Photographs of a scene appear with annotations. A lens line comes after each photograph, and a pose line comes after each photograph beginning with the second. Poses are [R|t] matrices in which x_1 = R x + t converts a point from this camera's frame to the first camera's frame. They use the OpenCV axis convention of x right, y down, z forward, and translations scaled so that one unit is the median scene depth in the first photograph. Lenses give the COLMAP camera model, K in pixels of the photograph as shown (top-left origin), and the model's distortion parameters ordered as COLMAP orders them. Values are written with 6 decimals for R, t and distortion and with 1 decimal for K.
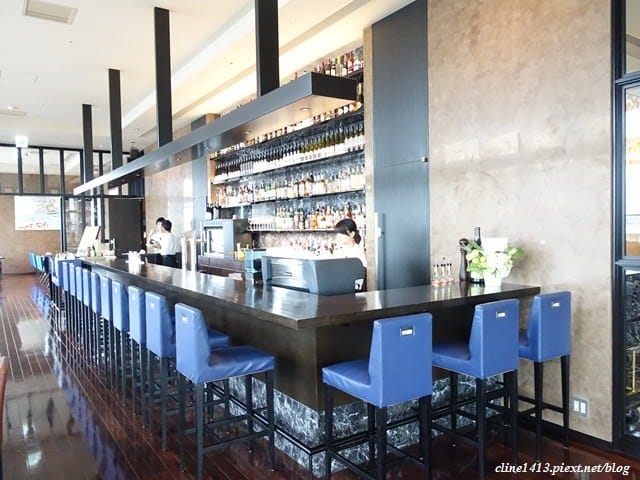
lens RADIAL K [[497.1, 0, 320.0], [0, 497.1, 240.0], [0, 0, 1]] dist [0.005191, 0.002647]
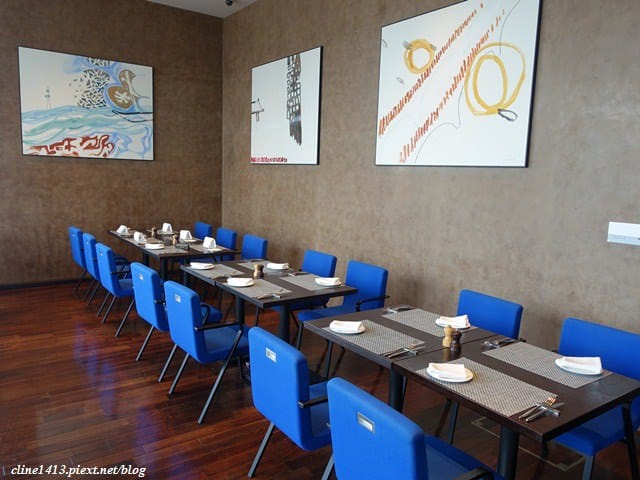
lens RADIAL K [[497.1, 0, 320.0], [0, 497.1, 240.0], [0, 0, 1]] dist [0.005191, 0.002647]
pose [[0.998409, 0.046580, 0.031780, -0.418370], [-0.049774, 0.992851, 0.108487, -0.009061], [-0.026499, -0.109897, 0.993590, 0.655301]]
